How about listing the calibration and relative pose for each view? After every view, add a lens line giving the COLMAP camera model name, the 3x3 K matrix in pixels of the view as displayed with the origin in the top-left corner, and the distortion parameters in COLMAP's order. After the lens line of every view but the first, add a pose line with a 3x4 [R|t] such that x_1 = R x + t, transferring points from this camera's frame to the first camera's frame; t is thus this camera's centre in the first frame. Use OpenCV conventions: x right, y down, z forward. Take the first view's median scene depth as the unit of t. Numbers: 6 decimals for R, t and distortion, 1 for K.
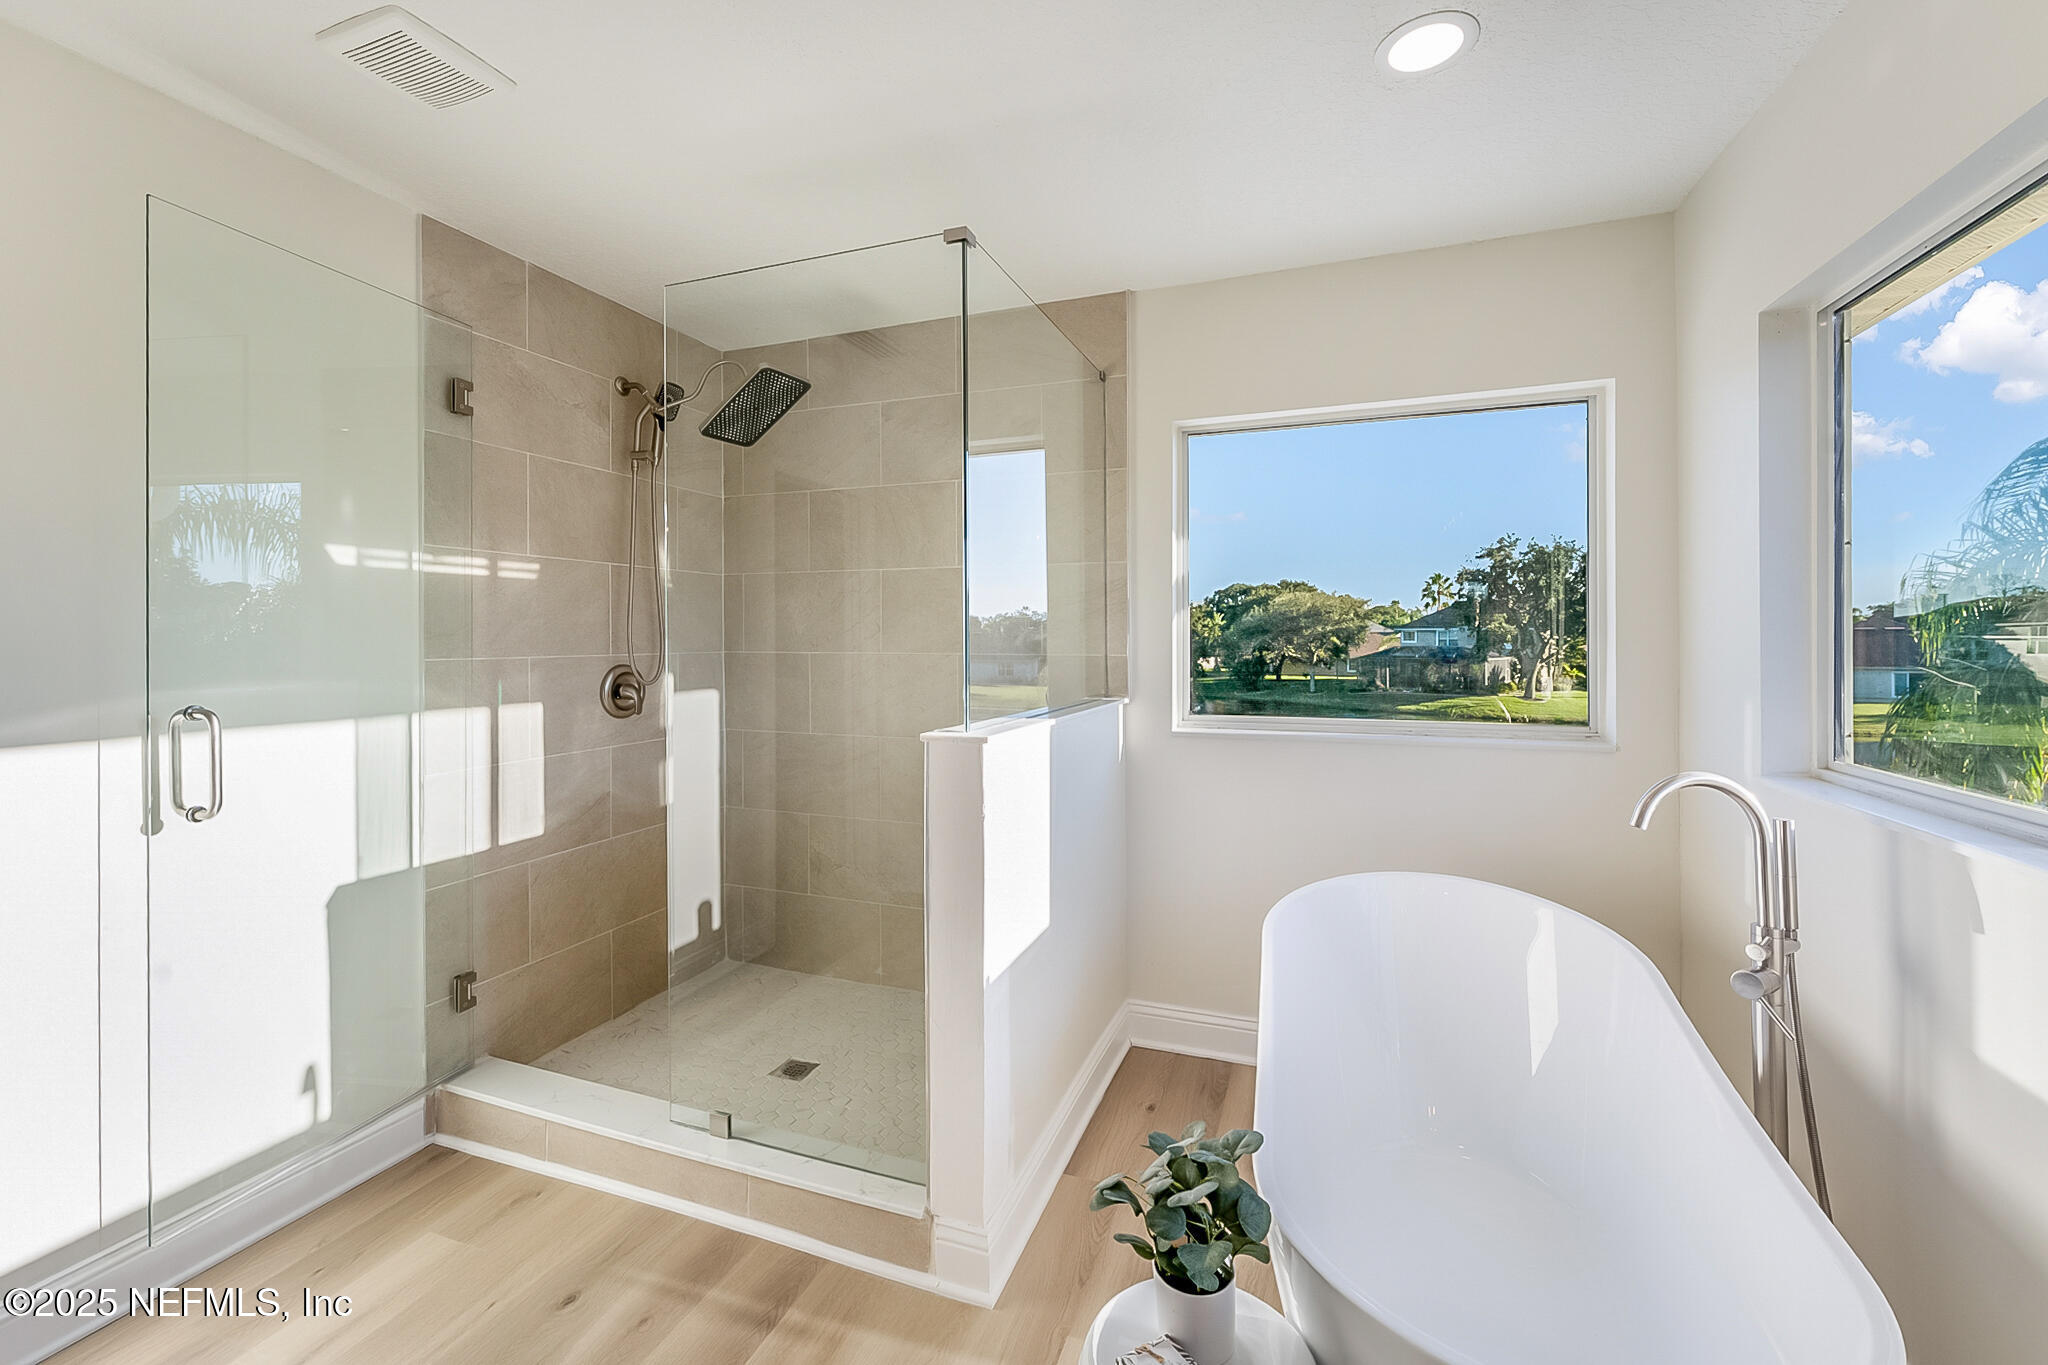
lens RADIAL K [[844.7, 0, 1023.6], [0, 844.7, 650.9], [0, 0, 1]] dist [-0.002965, -0.000217]
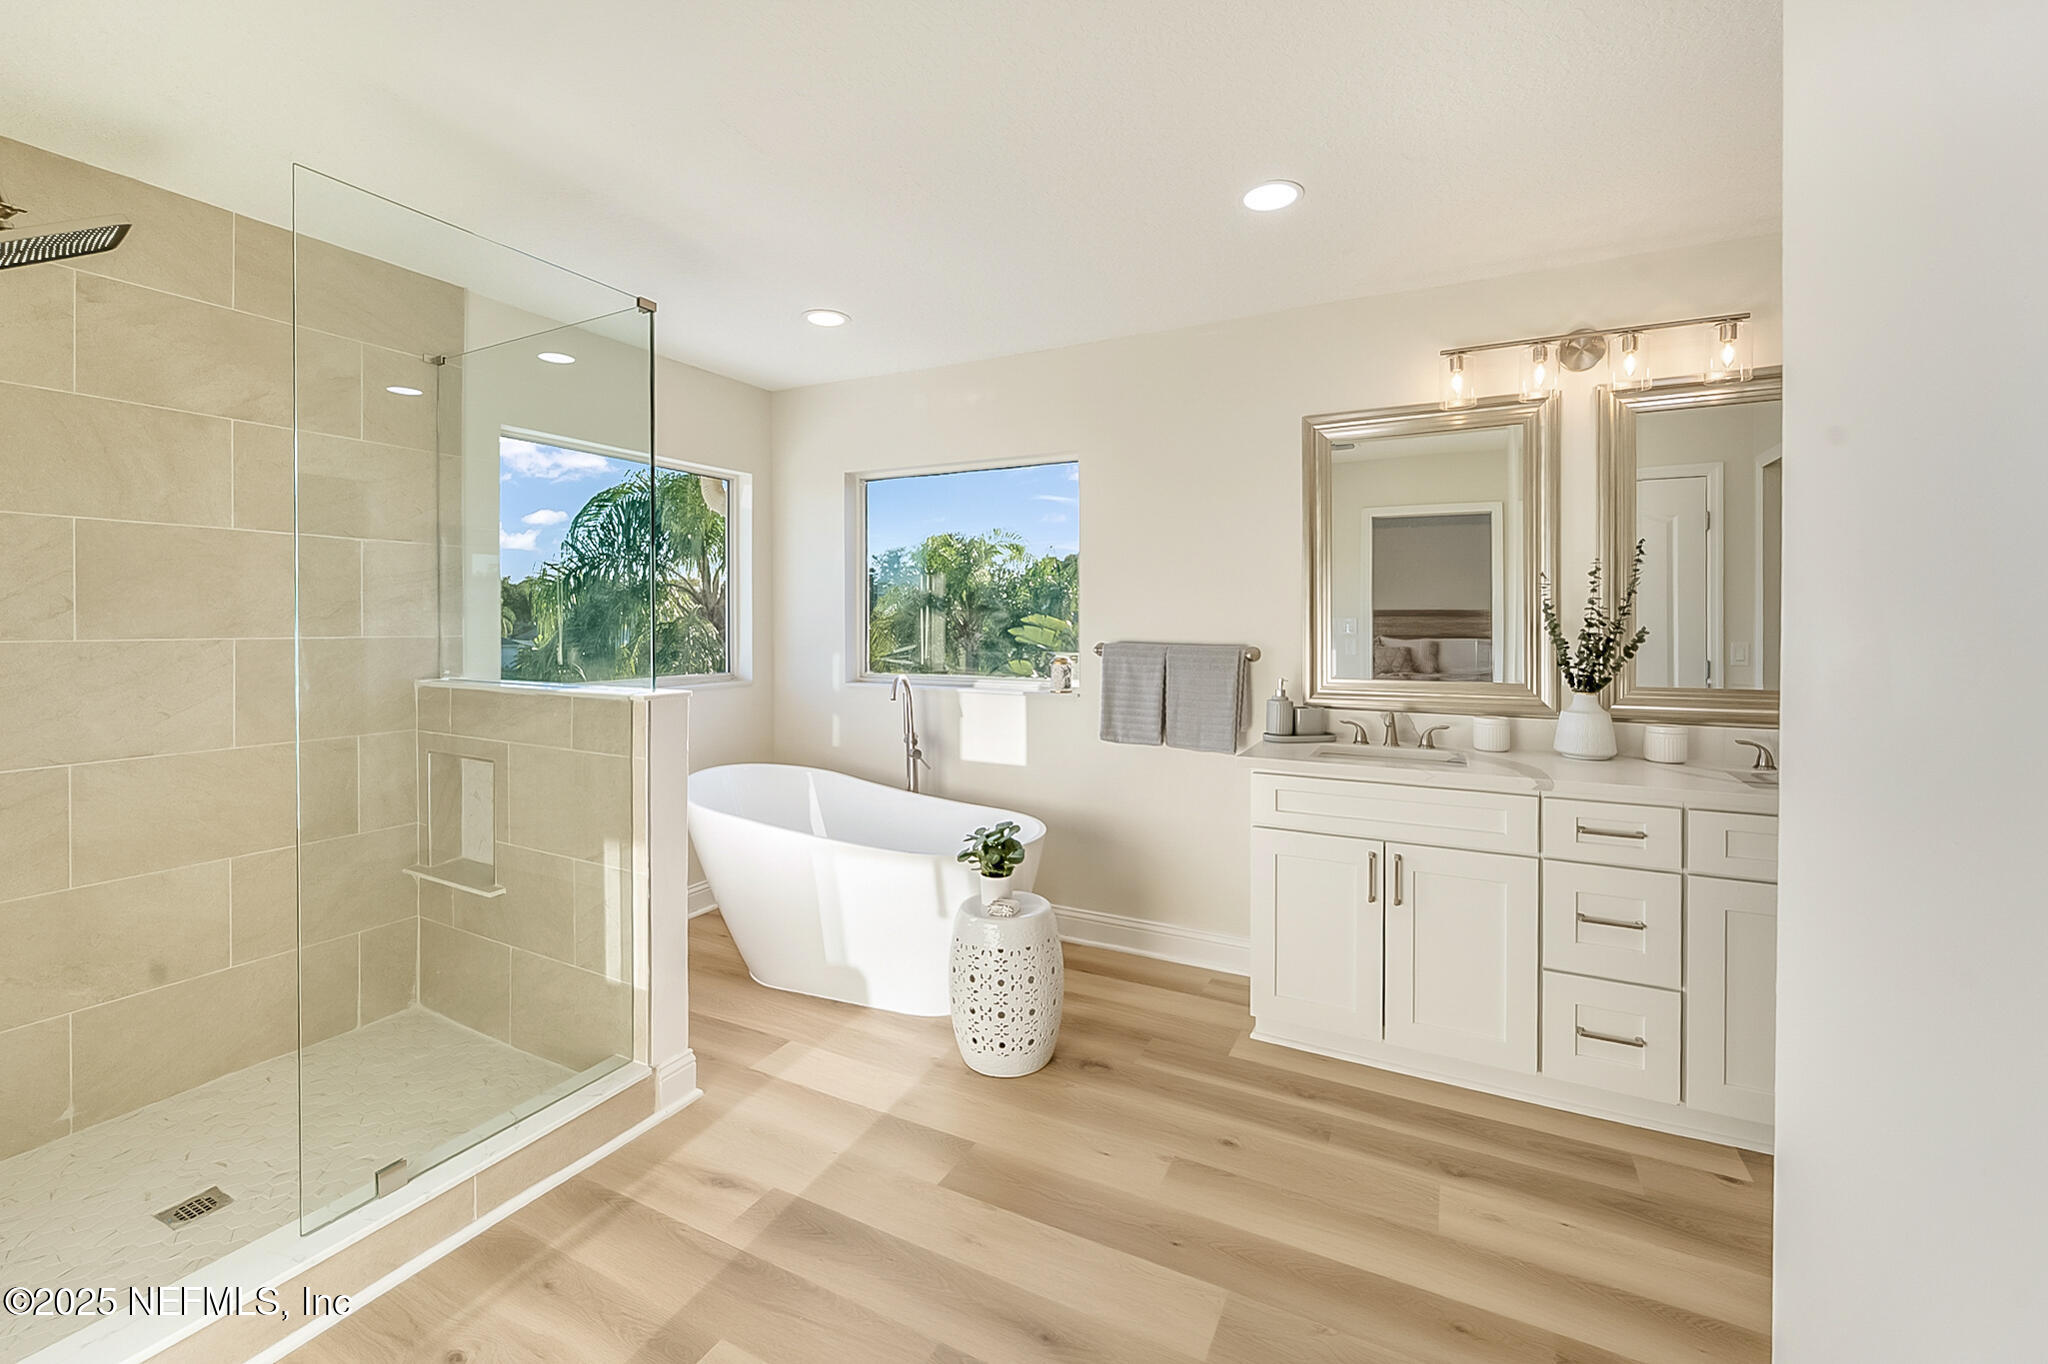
lens RADIAL K [[844.7, 0, 1023.6], [0, 844.7, 650.4], [0, 0, 1]] dist [-0.002965, -0.000217]
pose [[0.119642, -0.031944, 0.992303, -0.843577], [0.012942, 0.999448, 0.030613, -0.000619], [-0.992733, 0.009180, 0.119990, 0.184824]]
